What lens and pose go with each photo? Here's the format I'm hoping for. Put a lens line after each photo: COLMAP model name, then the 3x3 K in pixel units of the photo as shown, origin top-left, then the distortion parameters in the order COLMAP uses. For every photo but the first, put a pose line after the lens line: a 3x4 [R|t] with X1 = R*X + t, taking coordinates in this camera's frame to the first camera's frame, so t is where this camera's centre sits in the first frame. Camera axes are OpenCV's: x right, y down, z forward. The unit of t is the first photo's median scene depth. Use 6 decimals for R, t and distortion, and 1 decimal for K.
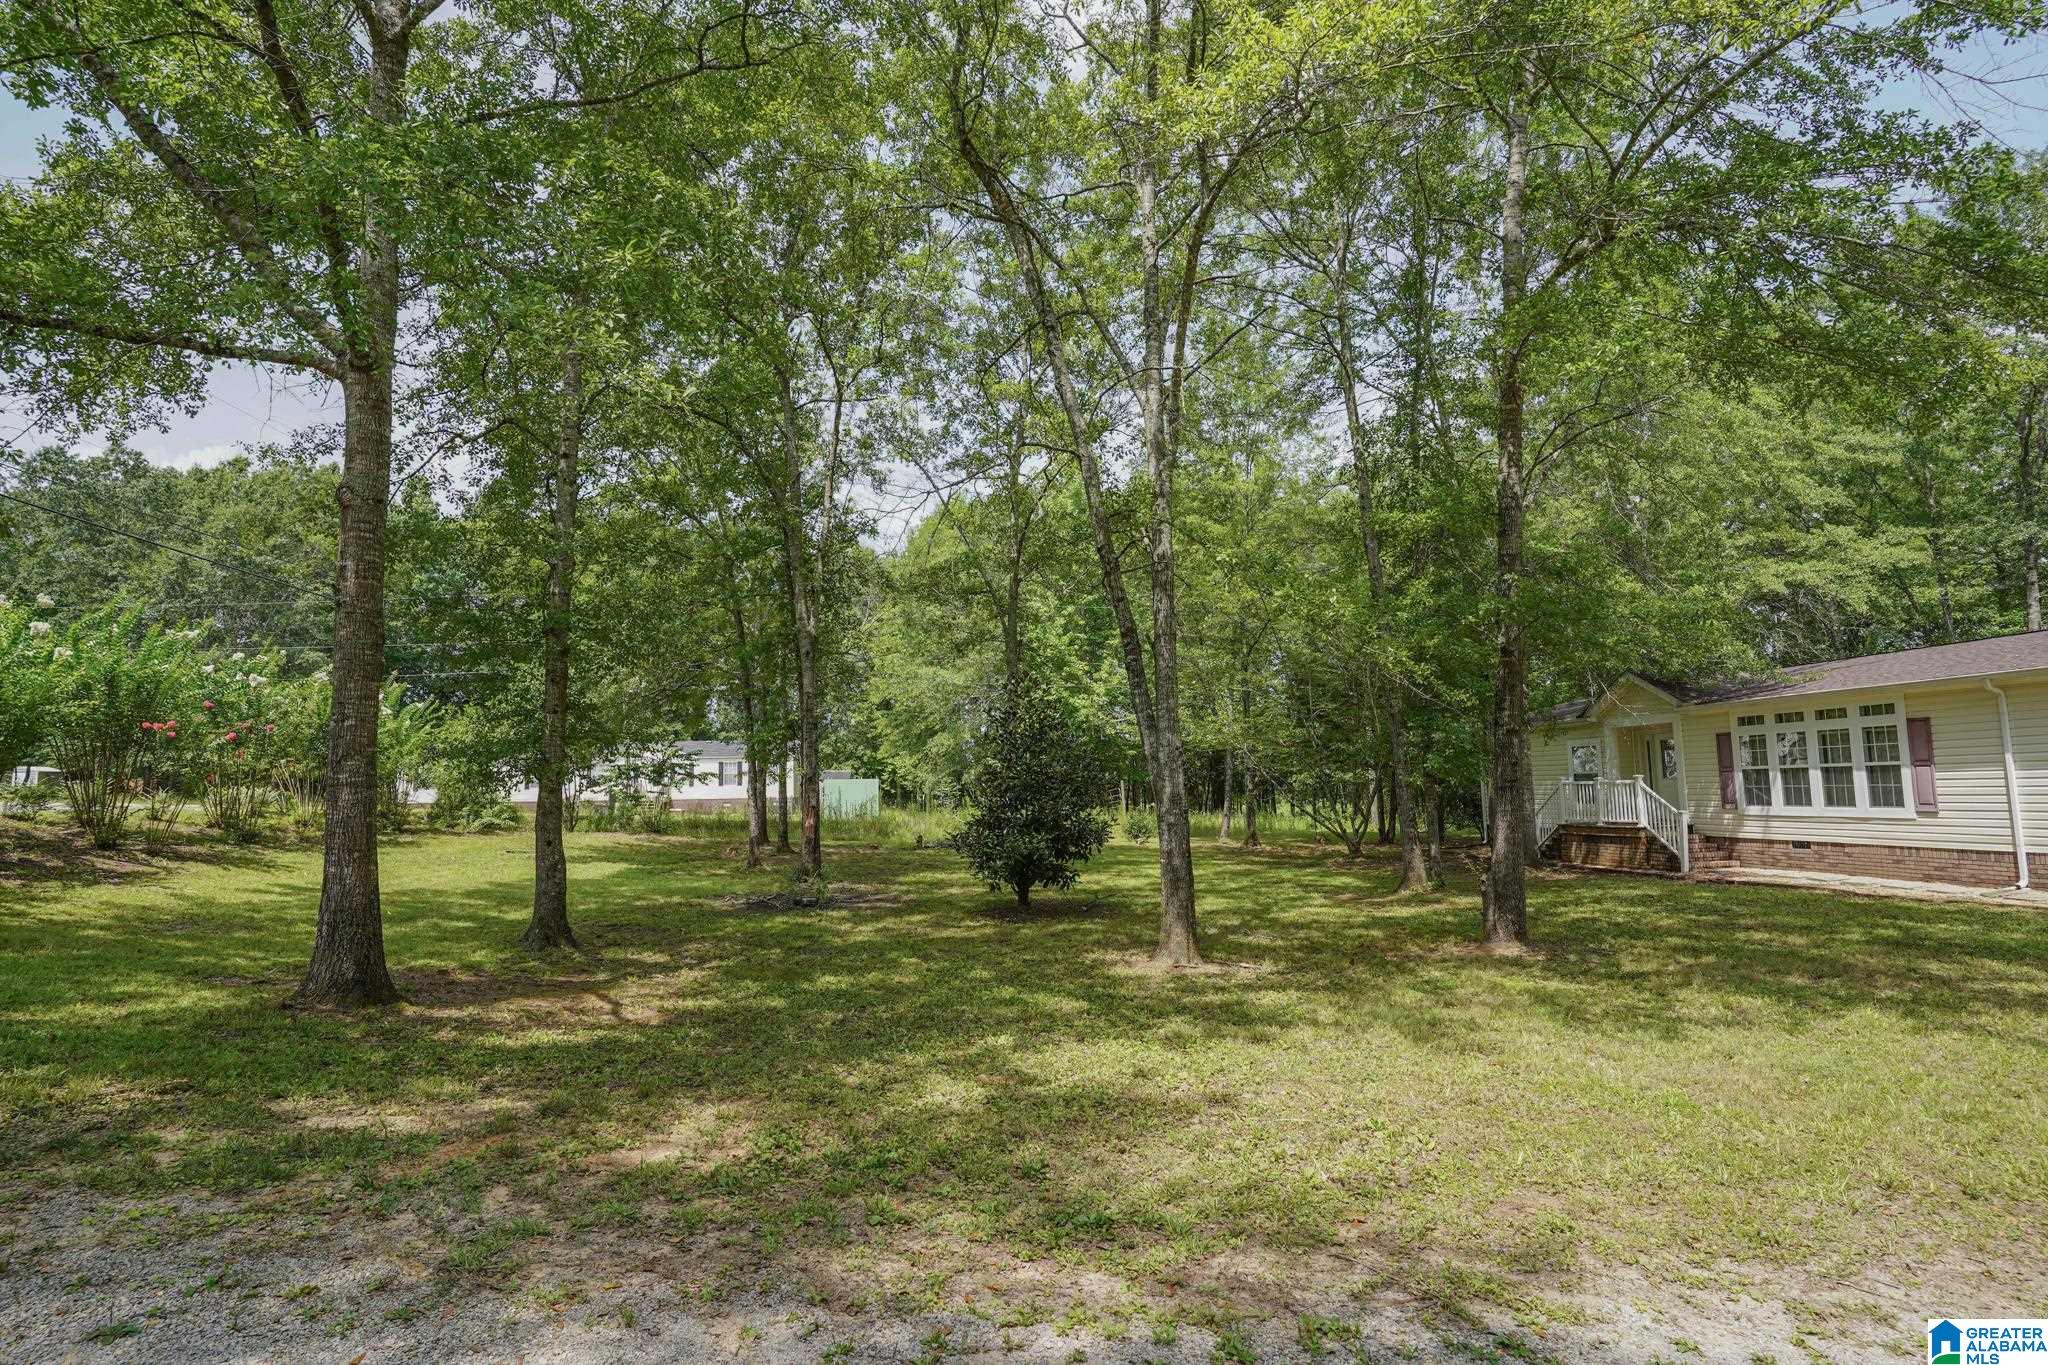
lens RADIAL K [[1008.2, 0, 1015.3], [0, 1008.2, 687.1], [0, 0, 1]] dist [-0.071190, 0.031379]
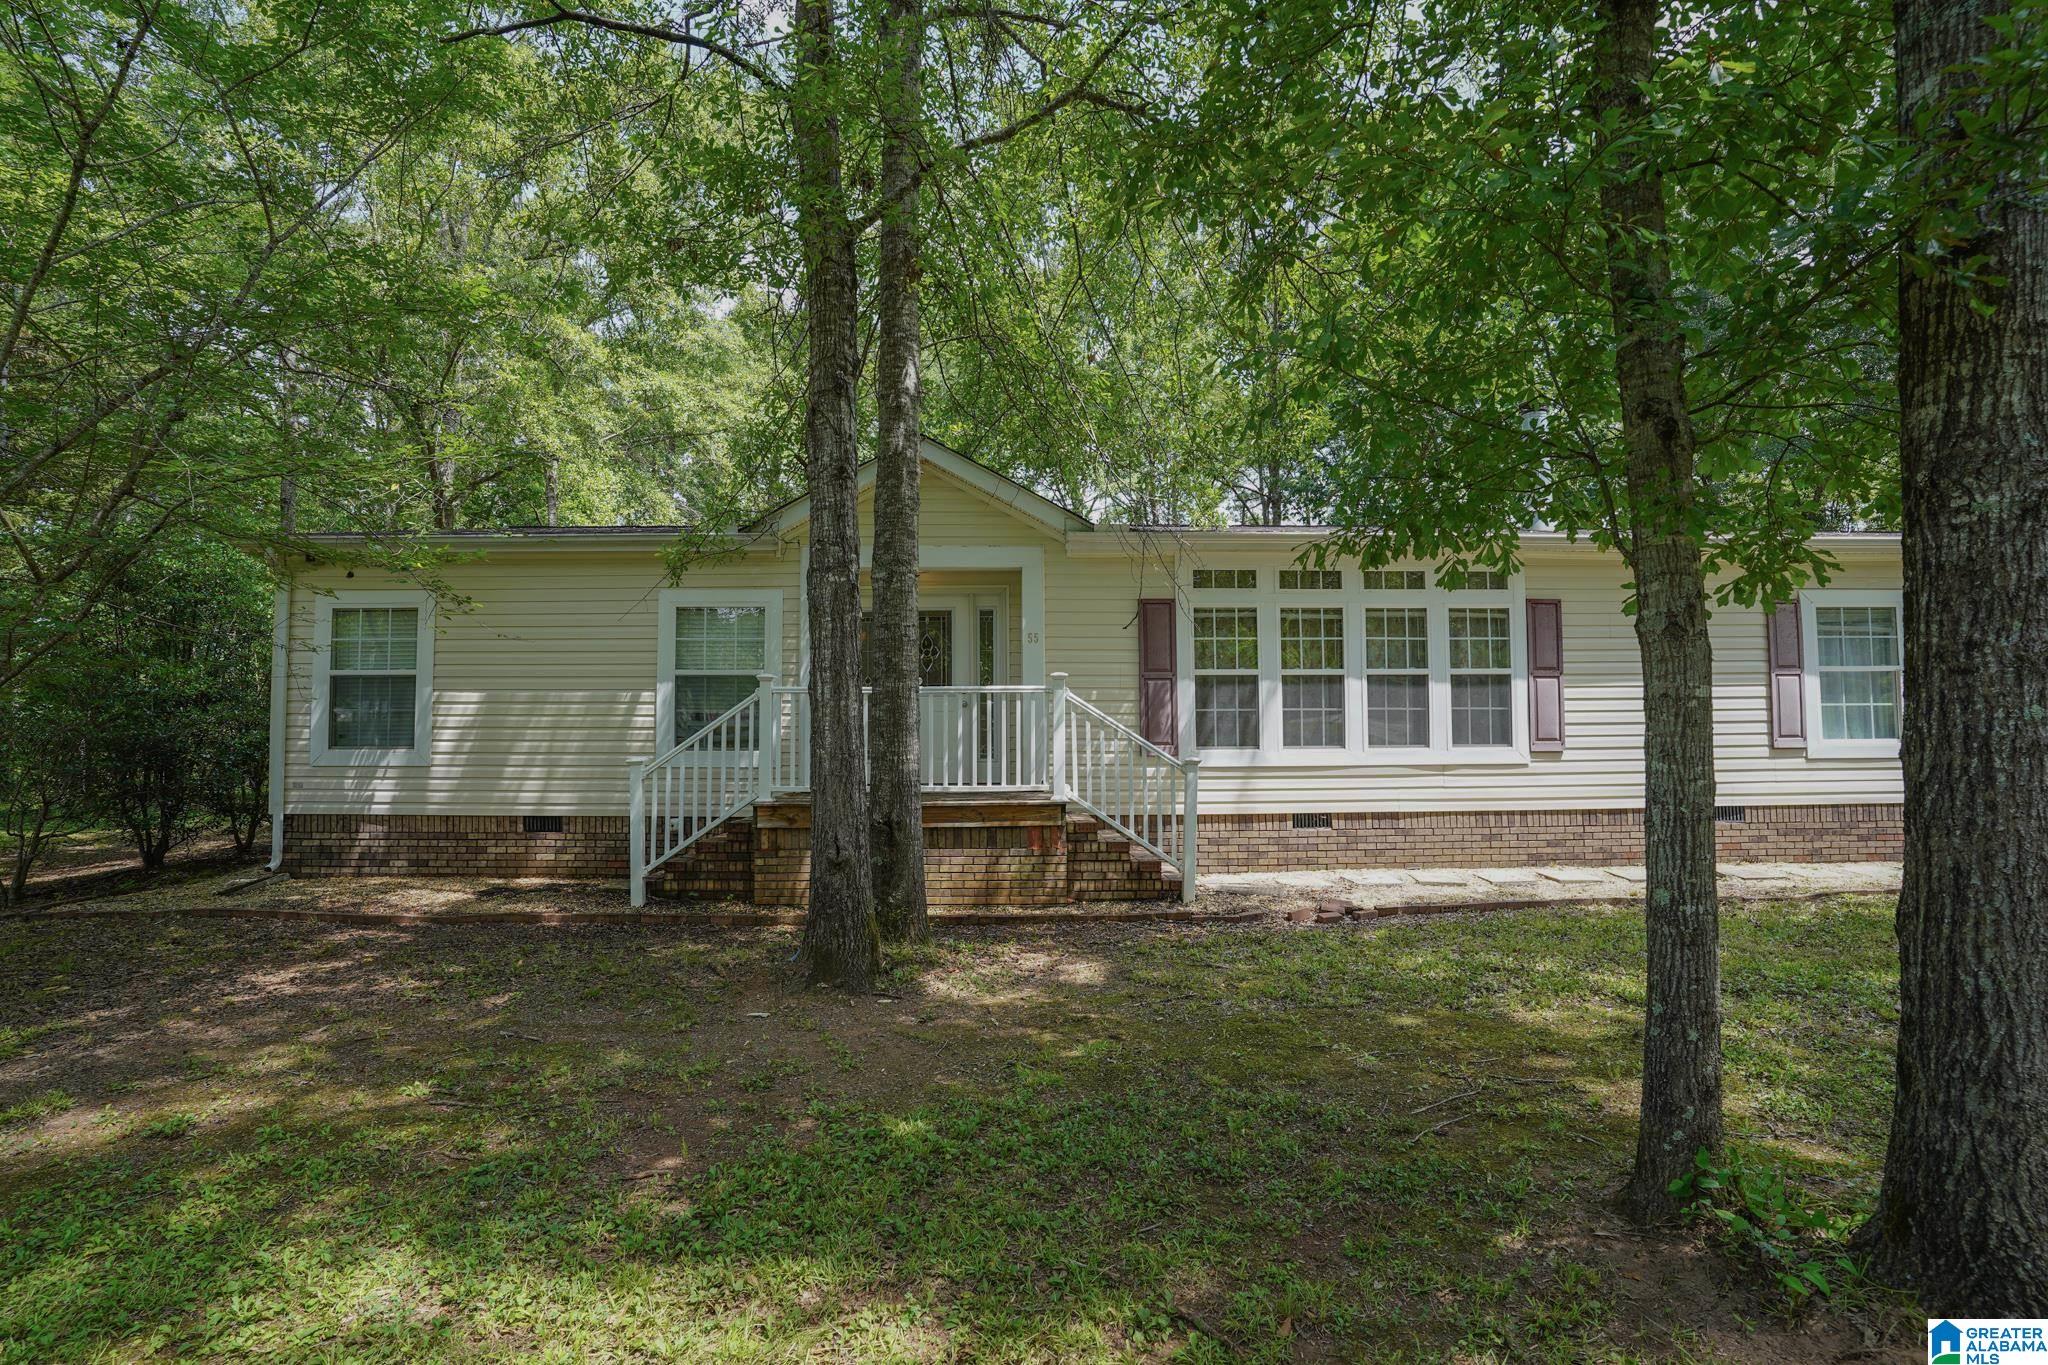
lens RADIAL K [[1008.2, 0, 1015.3], [0, 1008.2, 687.1], [0, 0, 1]] dist [-0.071190, 0.031379]
pose [[0.097939, 0.066109, 0.992994, 0.257639], [-0.100186, 0.993377, -0.056253, 0.141843], [-0.990137, -0.093974, 0.103913, 1.150953]]
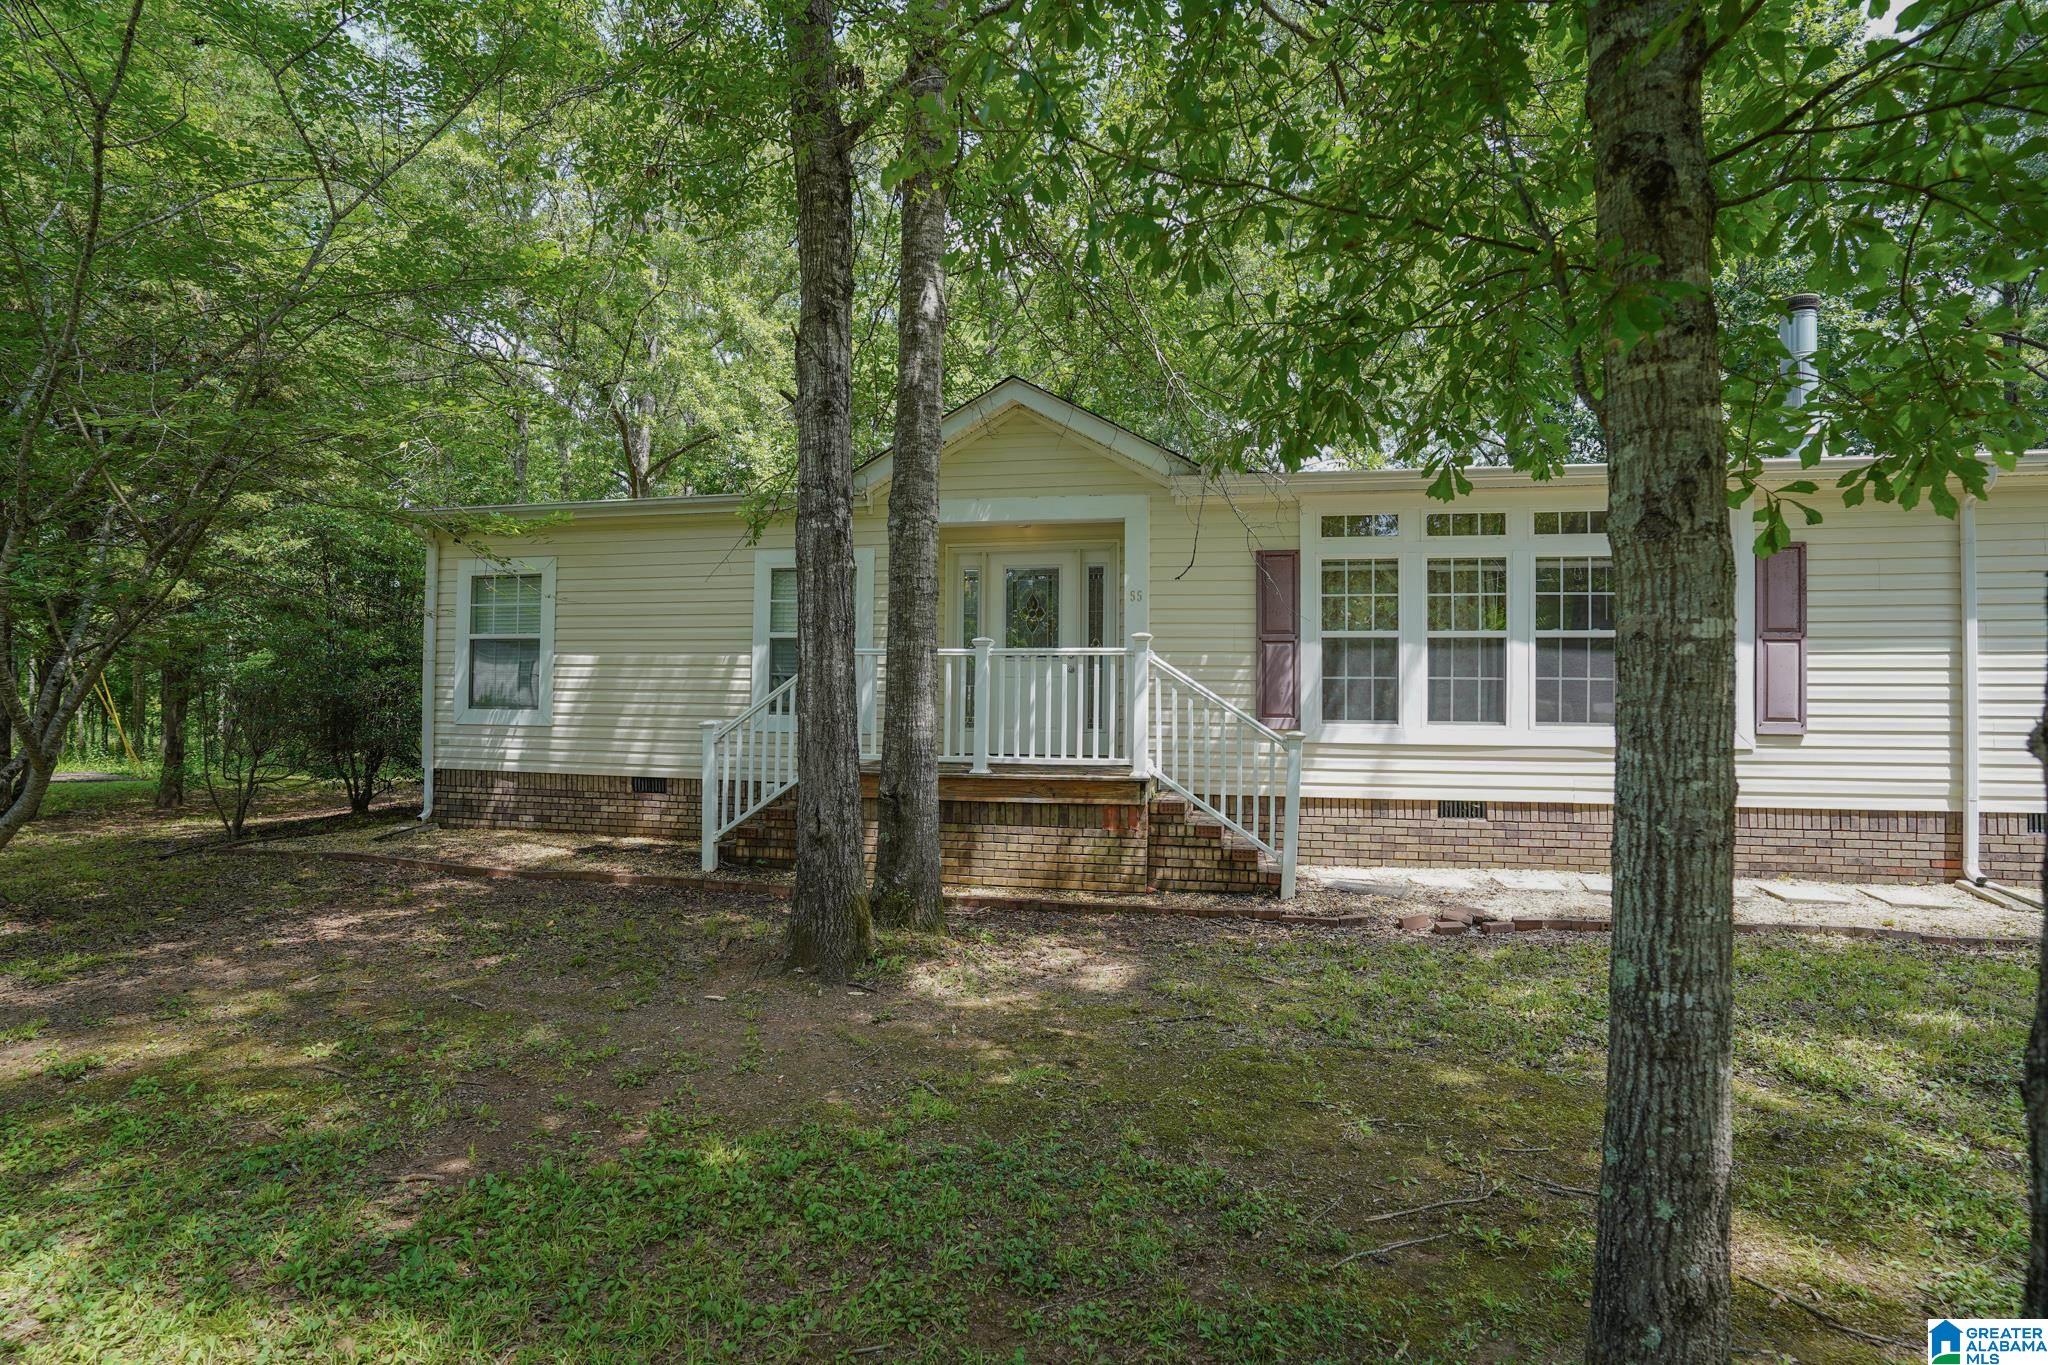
lens RADIAL K [[1008.2, 0, 1015.3], [0, 1008.2, 687.1], [0, 0, 1]] dist [-0.071190, 0.031379]
pose [[0.329357, 0.040110, 0.943353, 0.318958], [-0.114353, 0.993437, -0.002315, 0.135484], [-0.937255, -0.107113, 0.331782, 1.085881]]
